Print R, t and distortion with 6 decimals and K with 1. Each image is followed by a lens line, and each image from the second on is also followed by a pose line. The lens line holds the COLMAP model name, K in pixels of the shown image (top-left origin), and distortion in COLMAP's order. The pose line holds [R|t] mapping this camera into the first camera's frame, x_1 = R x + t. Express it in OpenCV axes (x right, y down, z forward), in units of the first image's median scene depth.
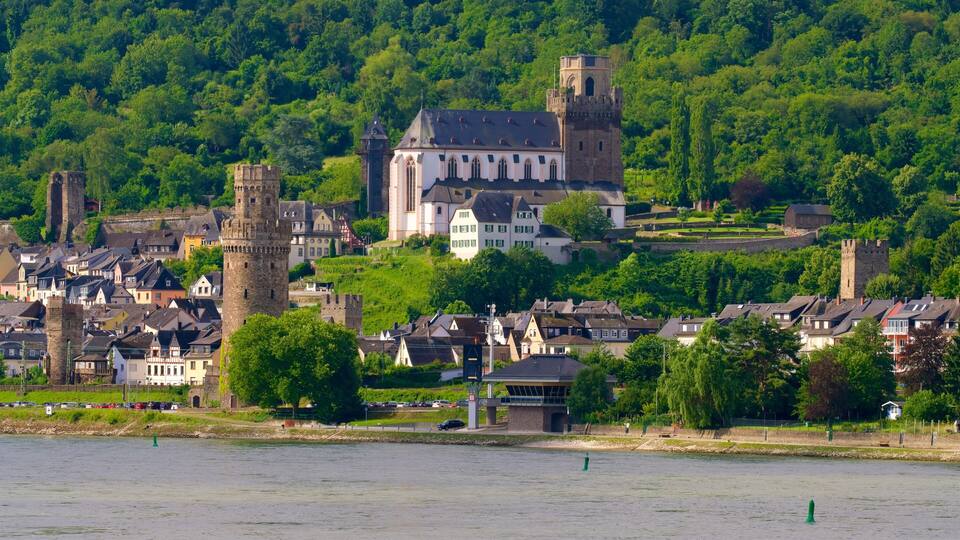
lens RADIAL K [[4493.8, 0, 480.0], [0, 4493.8, 270.0], [0, 0, 1]] dist [0.495657, 5.339919]
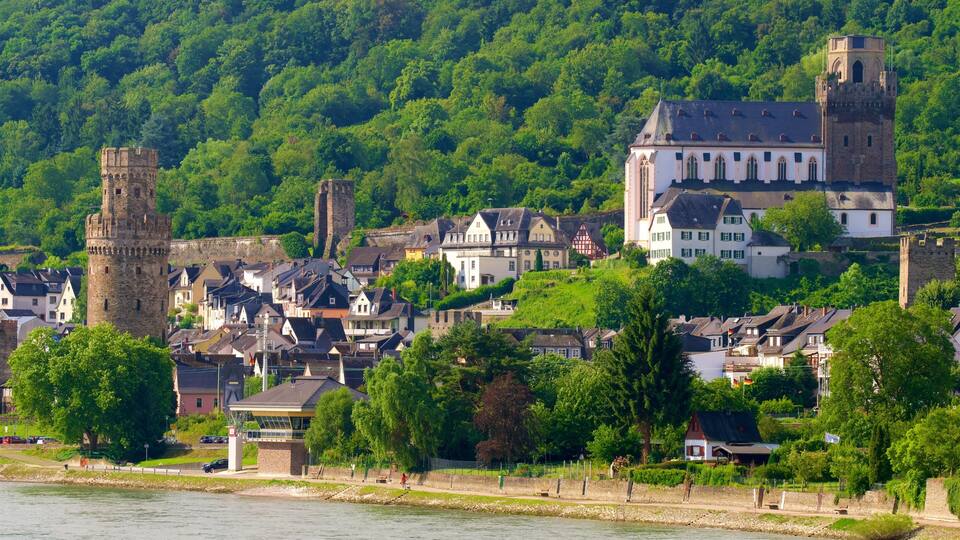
lens RADIAL K [[4493.8, 0, 480.0], [0, 4493.8, 270.0], [0, 0, 1]] dist [0.495657, 5.339919]
pose [[0.981367, -0.004020, -0.192103, 0.120226], [0.002413, 0.999960, -0.008599, 0.004281], [0.192130, 0.007975, 0.981337, 0.143104]]
